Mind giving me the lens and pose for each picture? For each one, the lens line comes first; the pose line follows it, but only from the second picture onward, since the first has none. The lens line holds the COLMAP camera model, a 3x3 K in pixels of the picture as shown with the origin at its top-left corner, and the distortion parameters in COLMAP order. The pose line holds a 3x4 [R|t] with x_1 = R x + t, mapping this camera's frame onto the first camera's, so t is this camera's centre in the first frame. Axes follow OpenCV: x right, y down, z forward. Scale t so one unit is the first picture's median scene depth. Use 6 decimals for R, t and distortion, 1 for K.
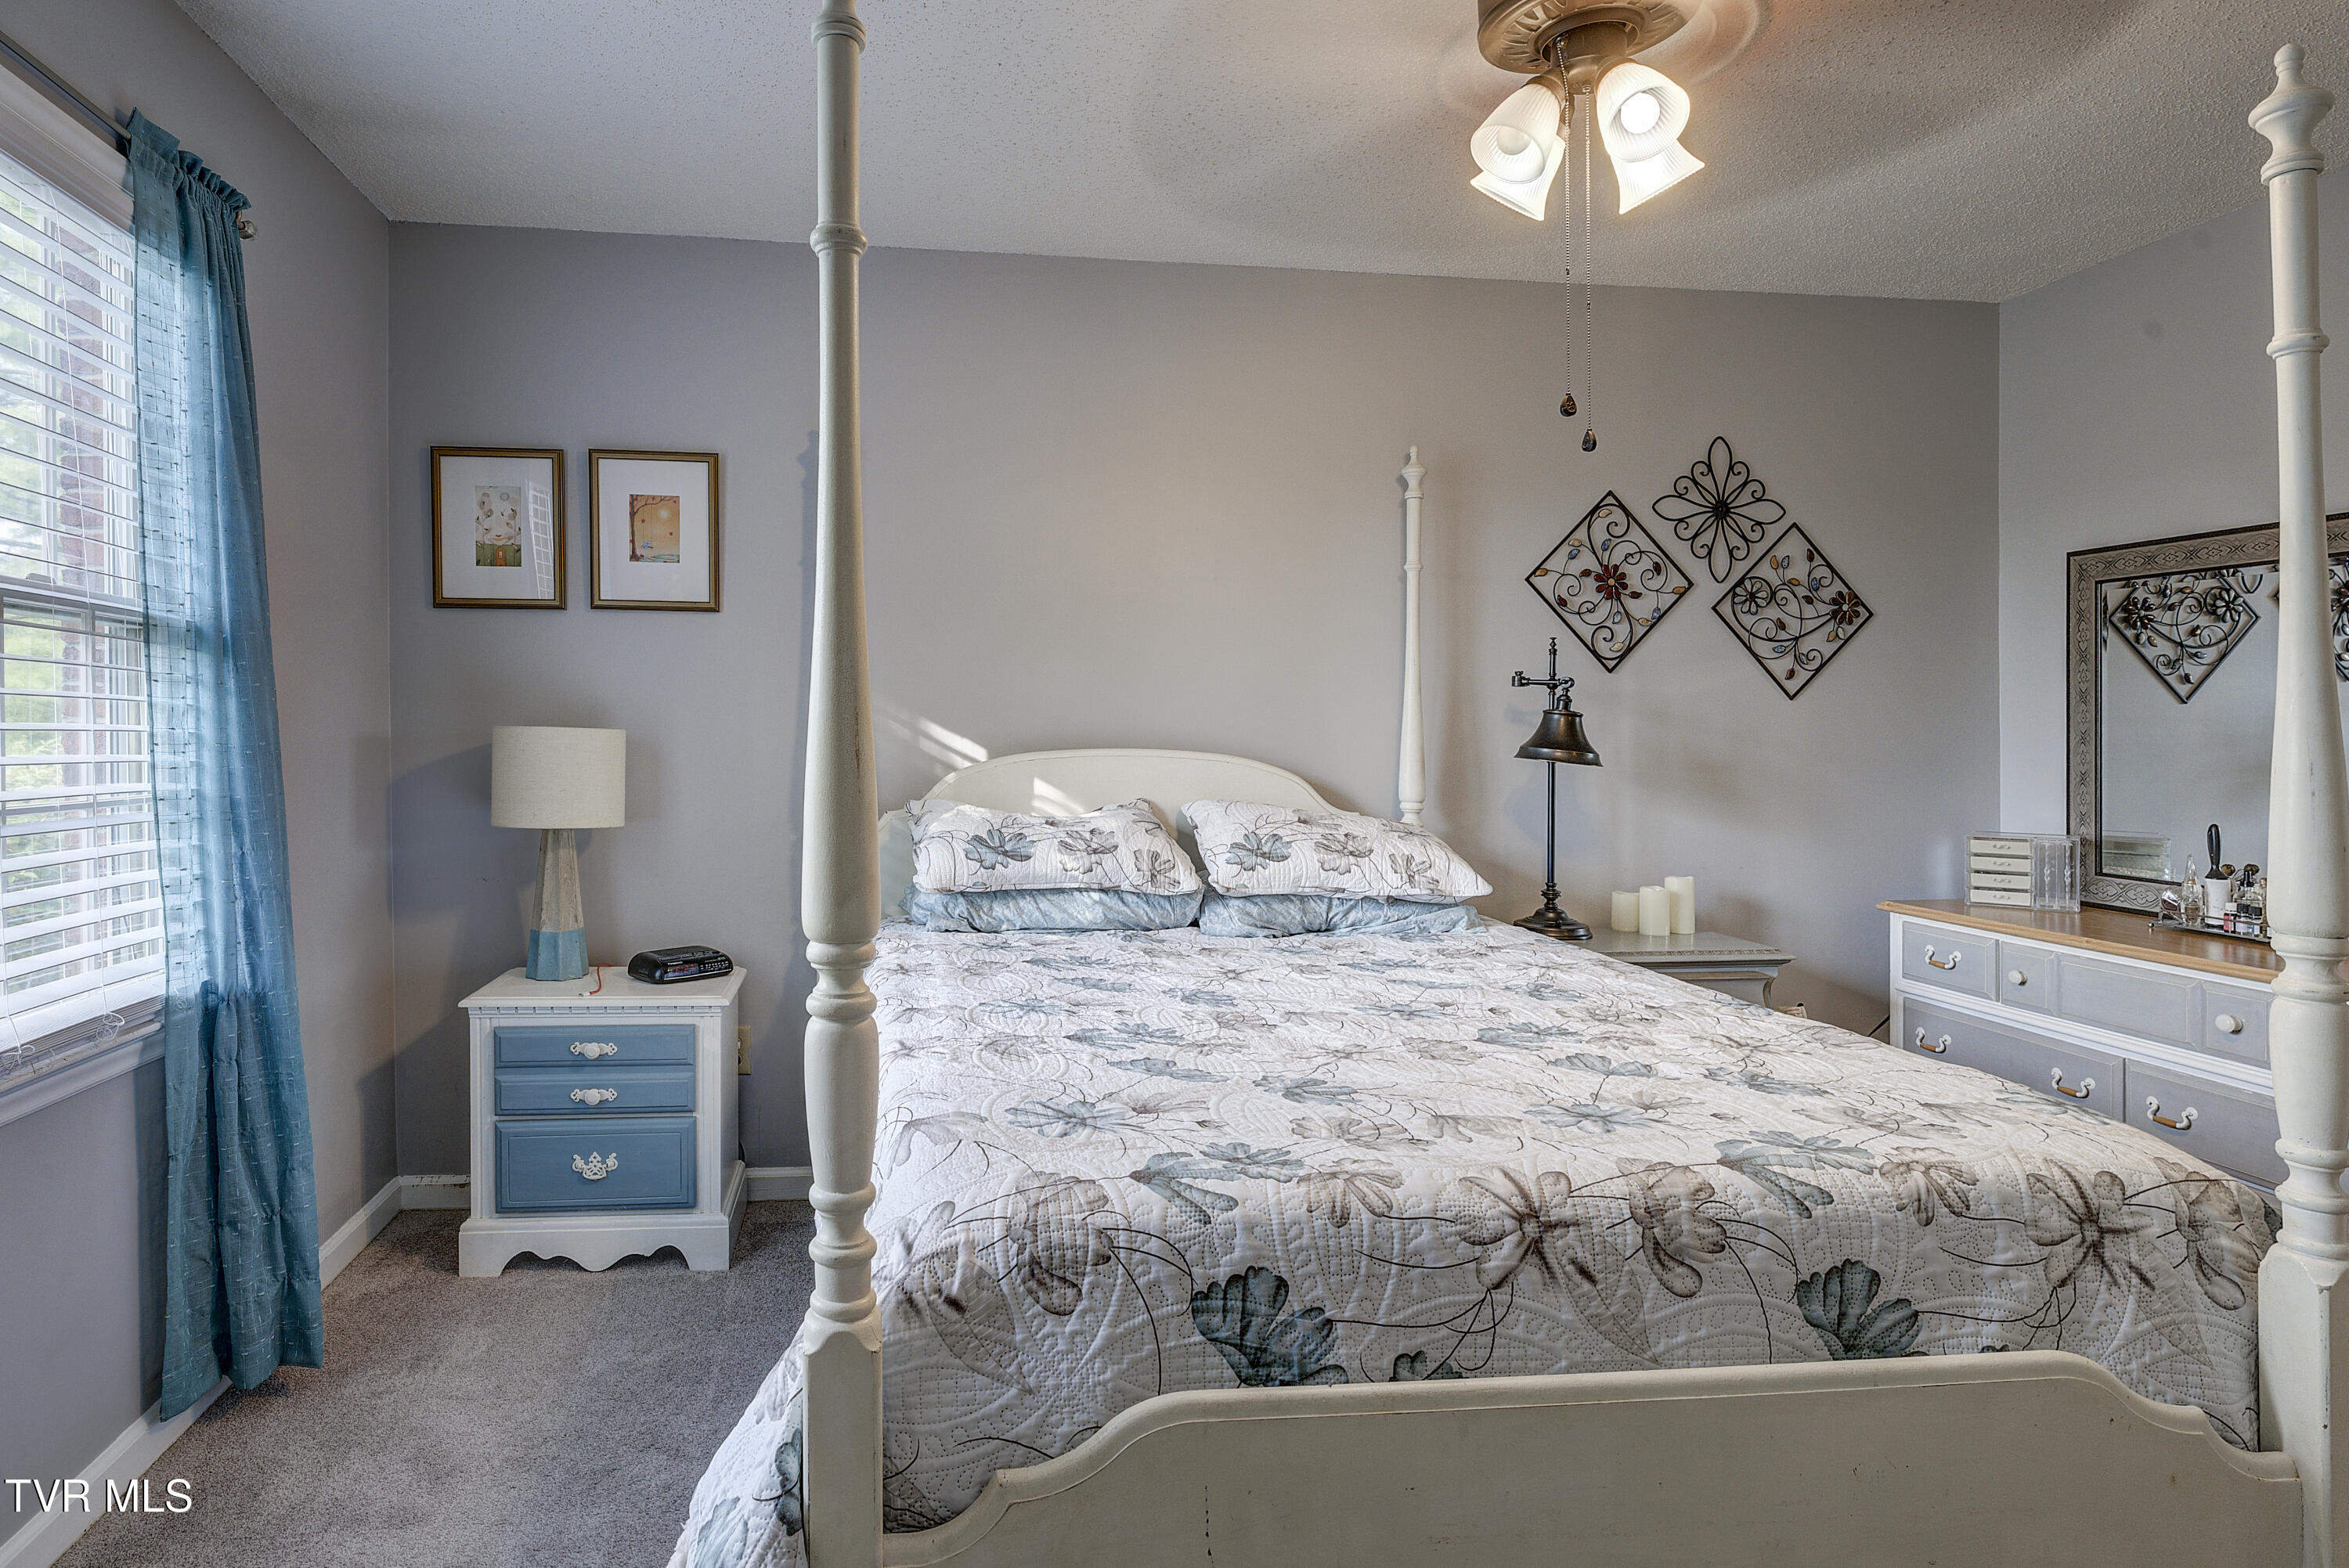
lens RADIAL K [[1211.2, 0, 1172.9], [0, 1211.2, 726.2], [0, 0, 1]] dist [-0.008352, -0.000362]
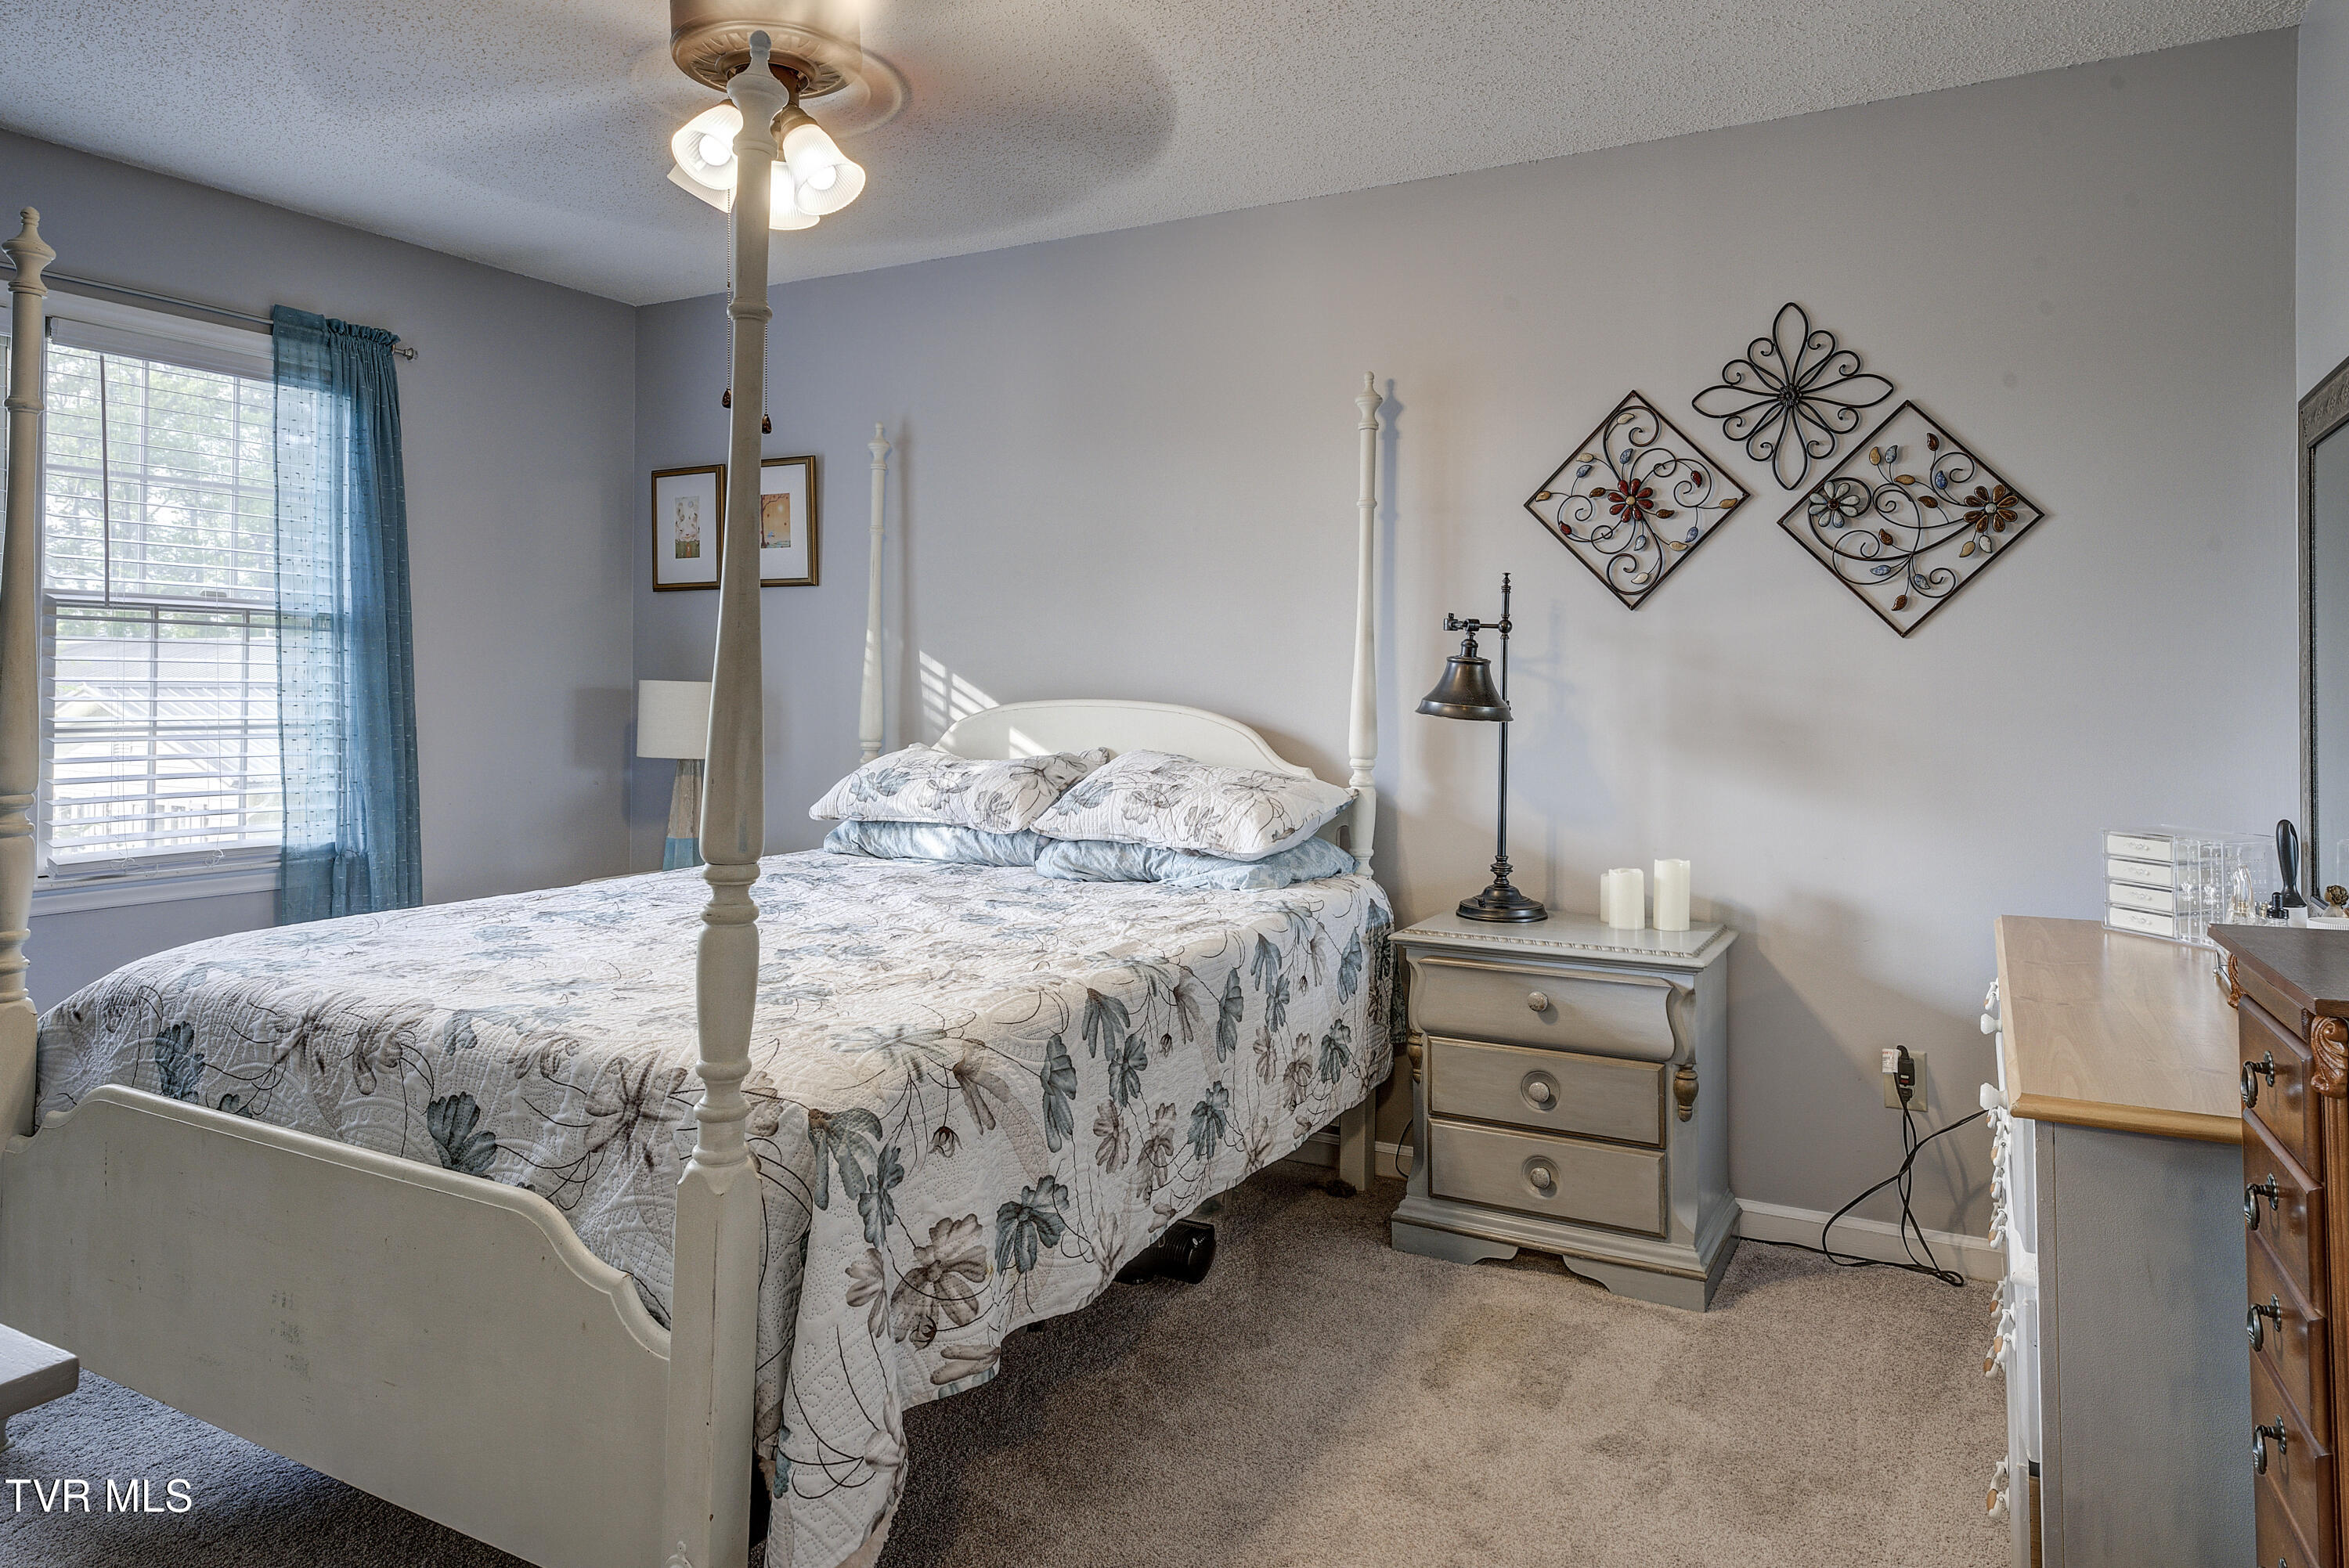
lens RADIAL K [[1365.9, 0, 1253.1], [0, 1365.9, 659.5], [0, 0, 1]] dist [0.011614, -0.001563]
pose [[0.843666, -0.013345, -0.536703, 0.648499], [0.003883, 0.999817, -0.018756, 0.006373], [0.536854, 0.013740, 0.843563, 0.072186]]
